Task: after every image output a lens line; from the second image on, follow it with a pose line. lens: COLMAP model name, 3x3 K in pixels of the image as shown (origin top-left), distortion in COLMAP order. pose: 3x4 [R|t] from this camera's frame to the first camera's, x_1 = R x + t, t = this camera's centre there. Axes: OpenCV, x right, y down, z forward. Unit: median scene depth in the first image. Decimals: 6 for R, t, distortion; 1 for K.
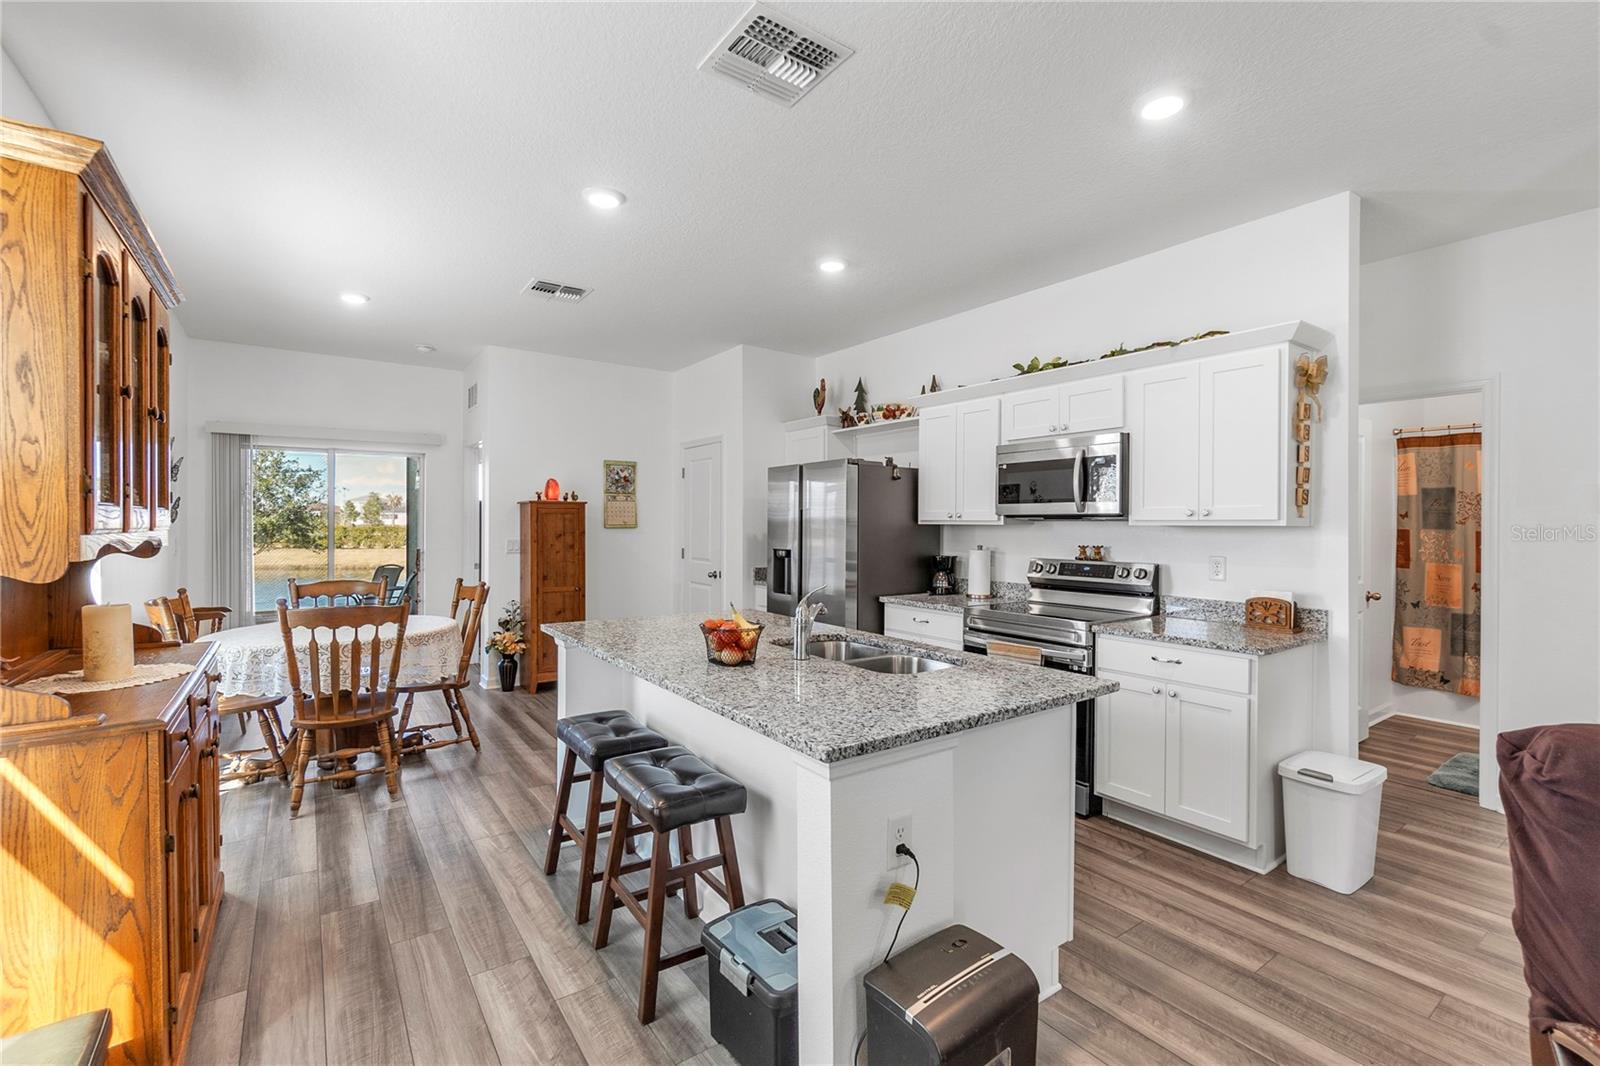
lens RADIAL K [[686.8, 0, 798.5], [0, 686.8, 528.4], [0, 0, 1]] dist [-0.001489, 0.000033]
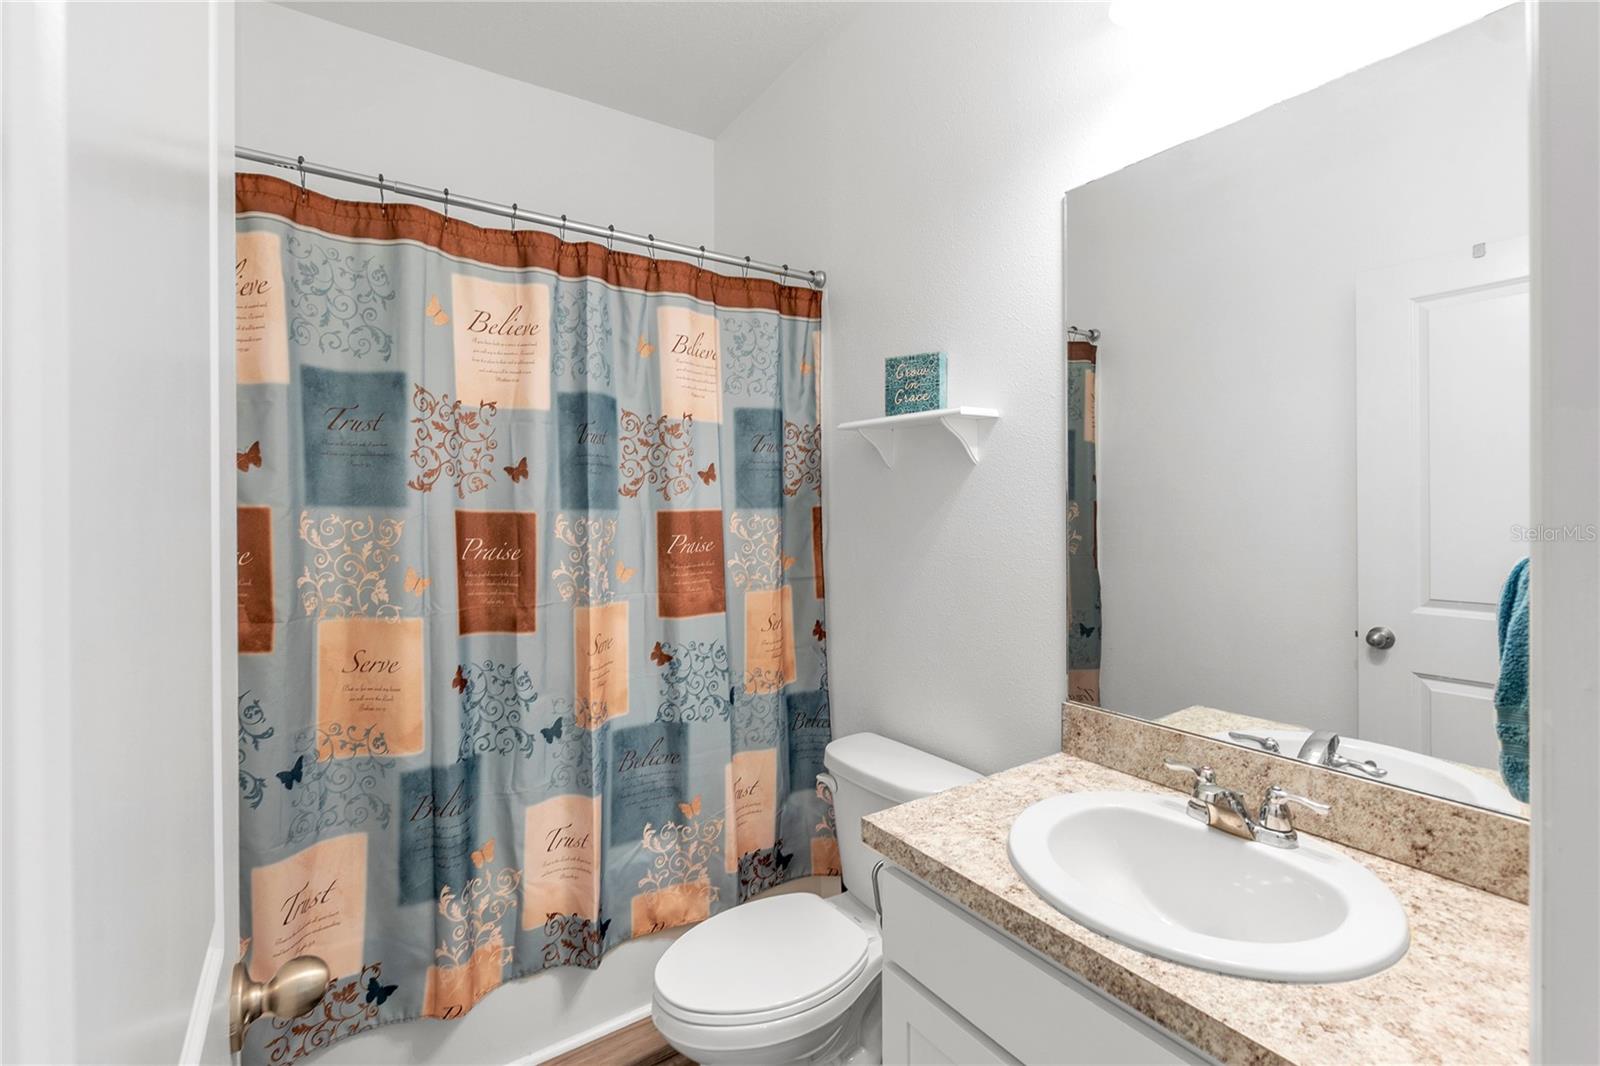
lens RADIAL K [[686.8, 0, 790.2], [0, 686.8, 518.5], [0, 0, 1]] dist [-0.001489, 0.000033]
pose [[0.040411, -0.009032, 0.999142, 0.641551], [0.009212, 0.999920, 0.008666, 0.005733], [-0.999141, 0.008854, 0.040491, 0.801378]]
